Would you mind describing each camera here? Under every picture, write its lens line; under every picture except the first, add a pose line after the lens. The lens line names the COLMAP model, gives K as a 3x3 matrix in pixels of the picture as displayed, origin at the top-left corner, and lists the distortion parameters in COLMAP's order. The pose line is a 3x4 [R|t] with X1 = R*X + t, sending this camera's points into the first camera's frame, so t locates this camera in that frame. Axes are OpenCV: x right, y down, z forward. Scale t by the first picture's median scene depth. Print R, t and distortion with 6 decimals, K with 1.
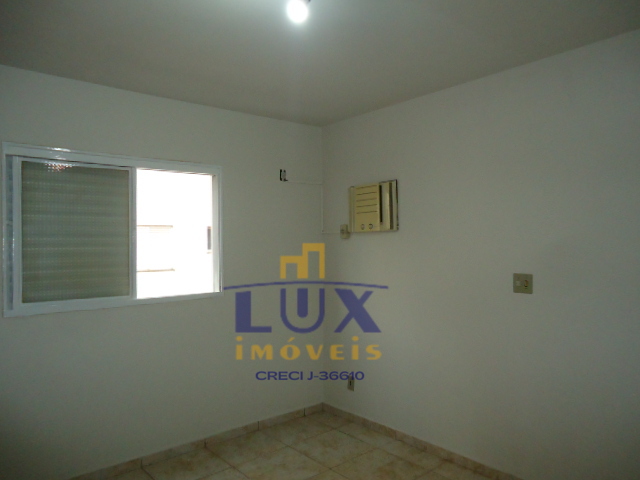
lens RADIAL K [[465.6, 0, 320.0], [0, 465.6, 240.0], [0, 0, 1]] dist [-0.004962, -0.001832]
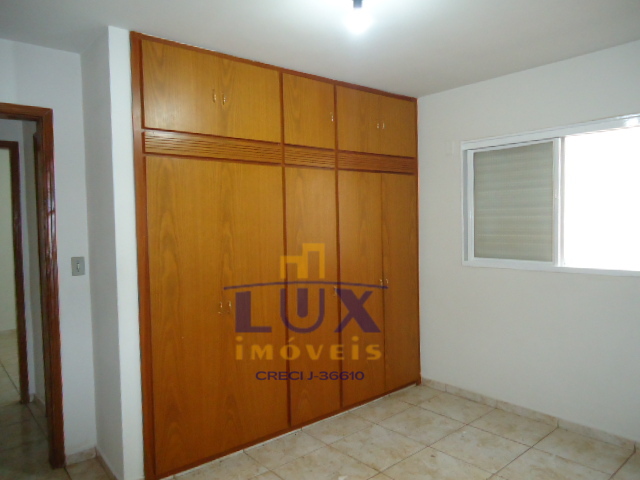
lens RADIAL K [[465.6, 0, 320.0], [0, 465.6, 240.0], [0, 0, 1]] dist [-0.004962, -0.001832]
pose [[-0.022686, 0.055201, -0.998218, 0.711578], [0.032086, 0.998000, 0.054460, -0.004074], [0.999228, -0.030793, -0.024411, 0.557566]]
